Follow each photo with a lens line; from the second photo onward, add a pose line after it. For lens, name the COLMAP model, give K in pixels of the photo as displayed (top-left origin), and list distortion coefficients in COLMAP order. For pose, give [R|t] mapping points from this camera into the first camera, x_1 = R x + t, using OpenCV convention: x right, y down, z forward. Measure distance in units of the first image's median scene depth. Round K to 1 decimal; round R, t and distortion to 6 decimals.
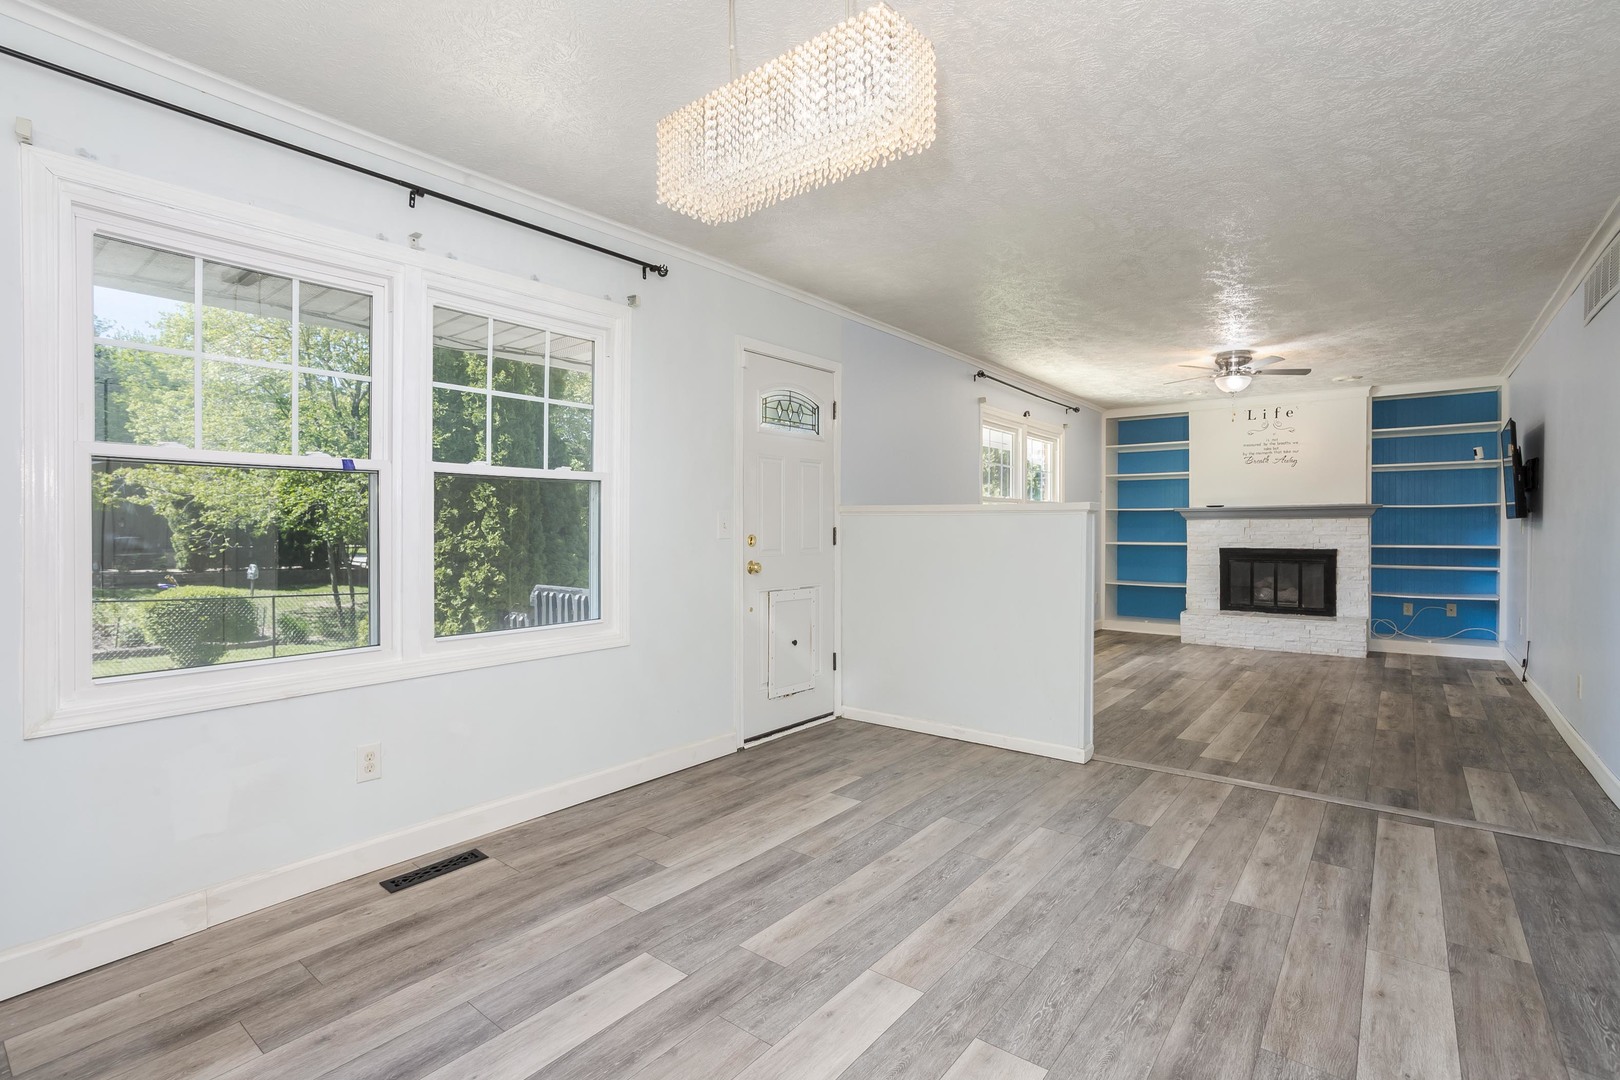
lens RADIAL K [[808.3, 0, 860.2], [0, 808.3, 533.0], [0, 0, 1]] dist [-0.017235, 0.000624]
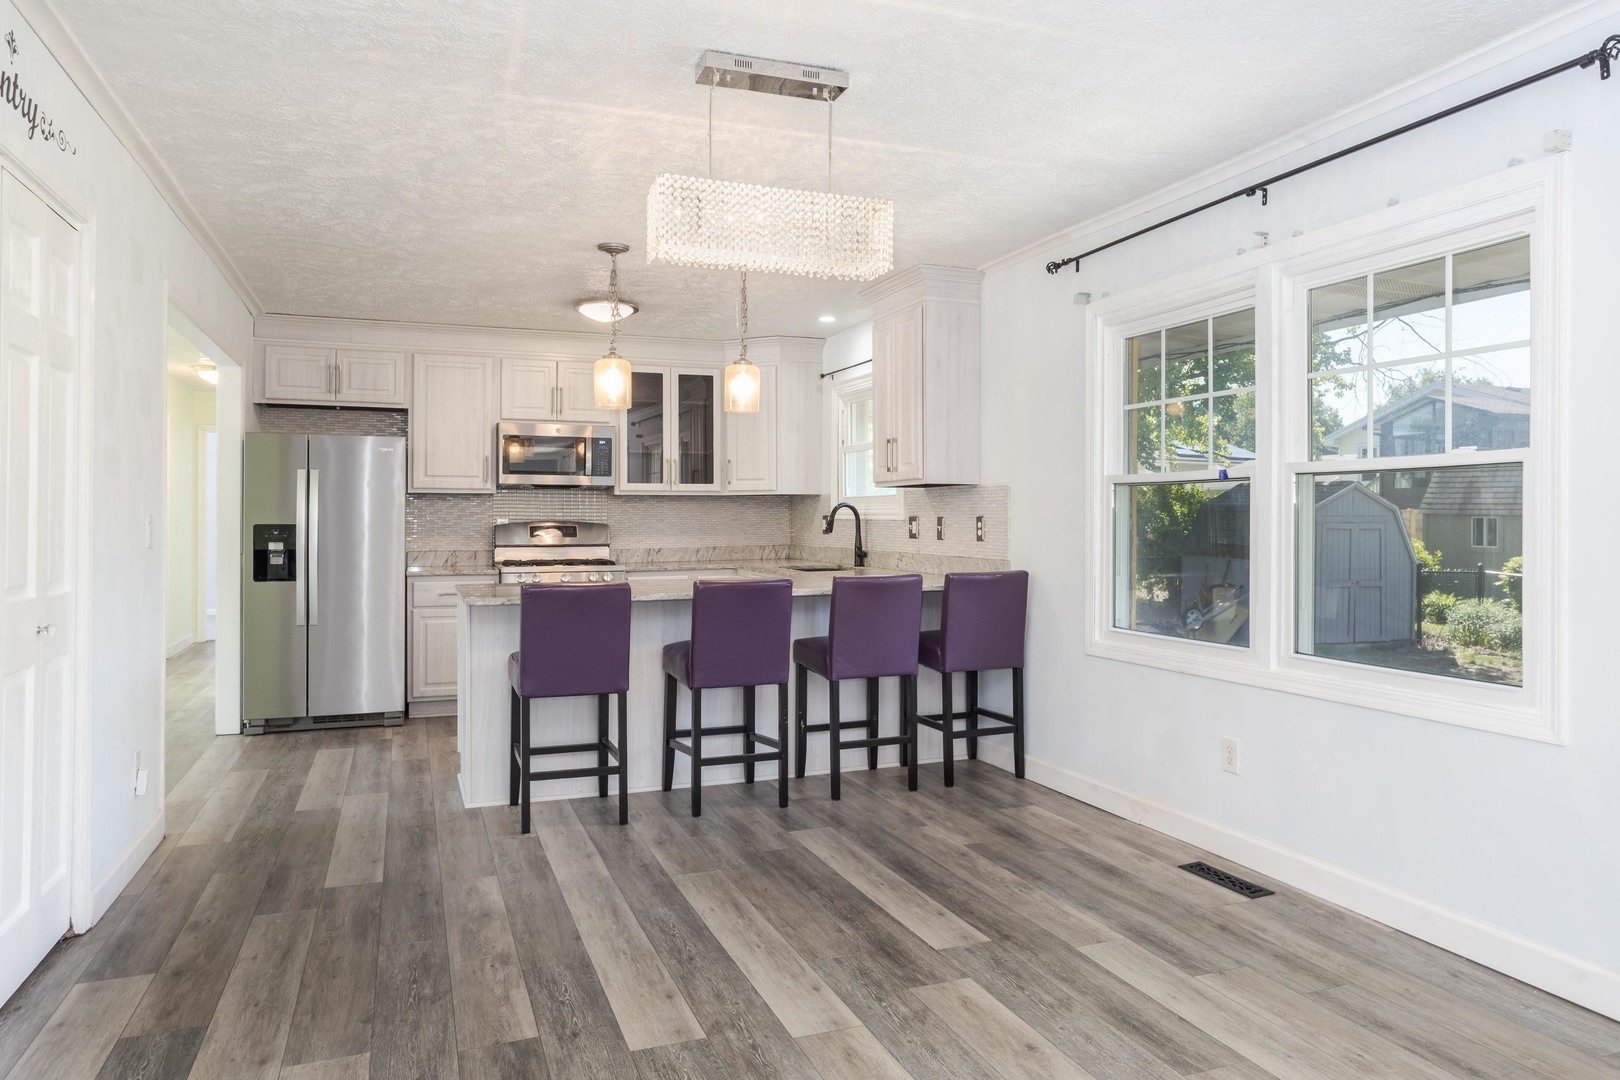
lens RADIAL K [[1053.3, 0, 830.5], [0, 1053.3, 521.7], [0, 0, 1]] dist [-0.009795, -0.001290]
pose [[-0.554652, -0.001020, -0.832082, 0.368300], [-0.011602, 0.999912, 0.006508, -0.010596], [0.832002, 0.013264, -0.554615, 0.588143]]
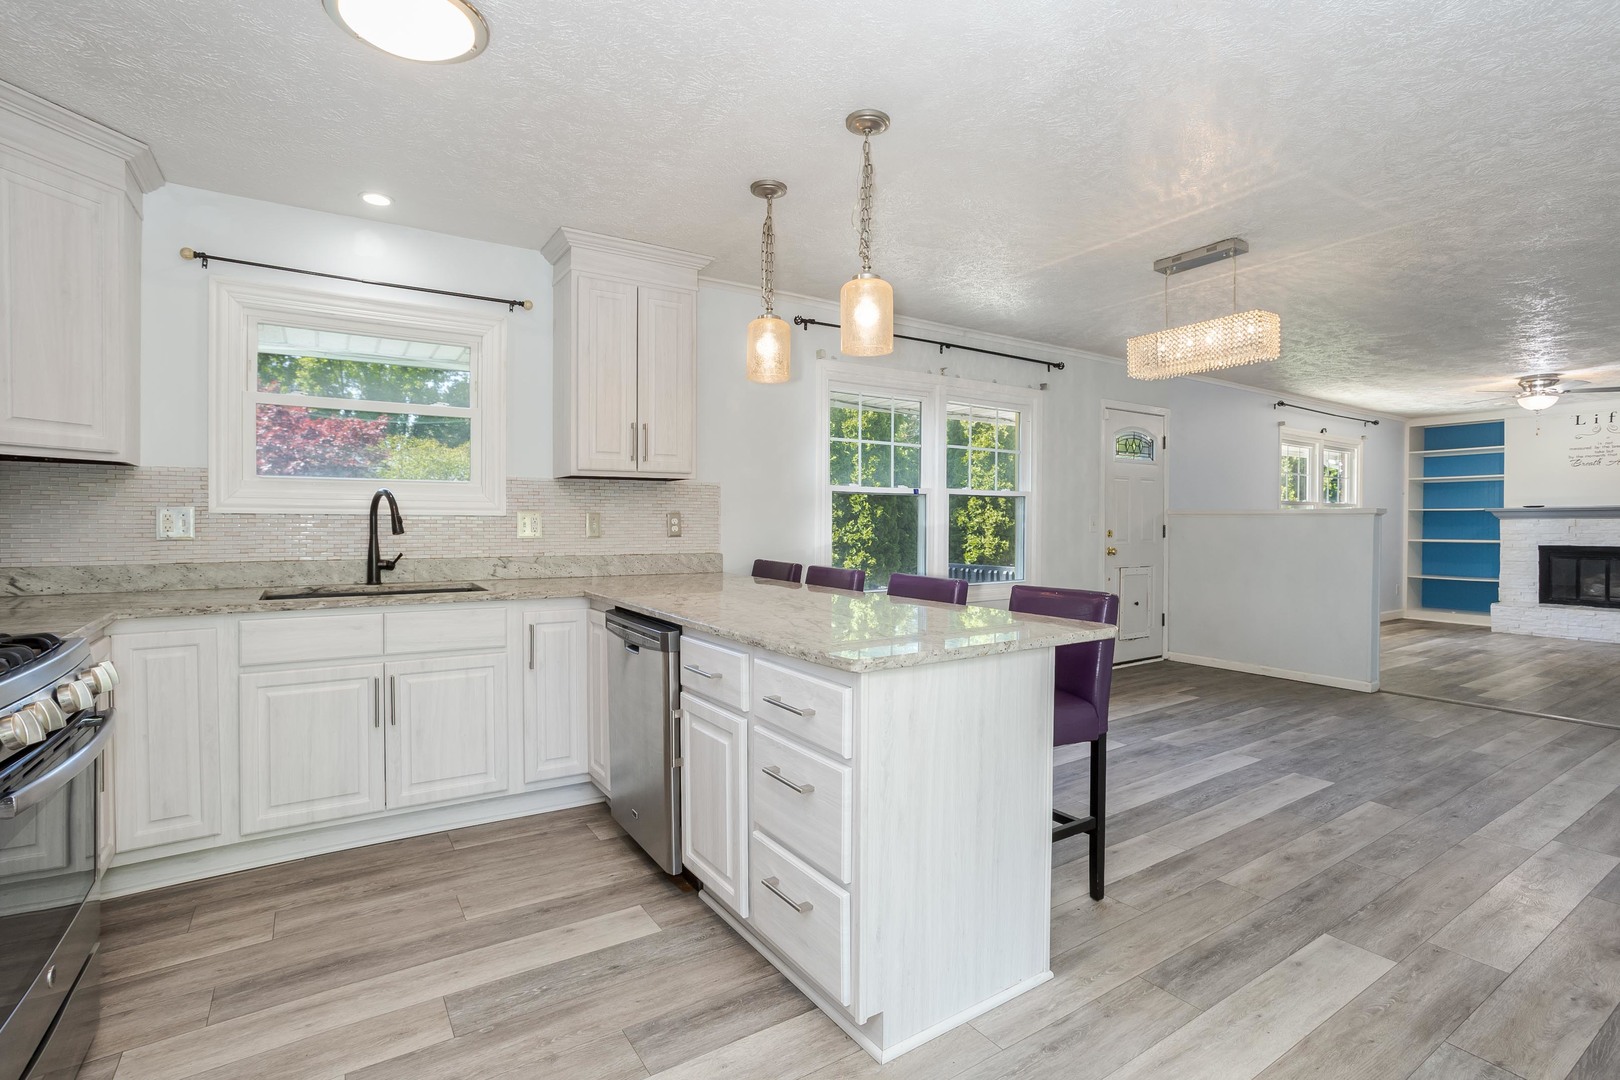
lens RADIAL K [[786.1, 0, 786.7], [0, 786.1, 532.2], [0, 0, 1]] dist [-0.044473, 0.034435]
pose [[0.920800, 0.006139, -0.389986, -0.079516], [-0.005254, 0.999981, 0.003334, 0.002946], [0.389999, -0.001021, 0.920815, -0.376952]]
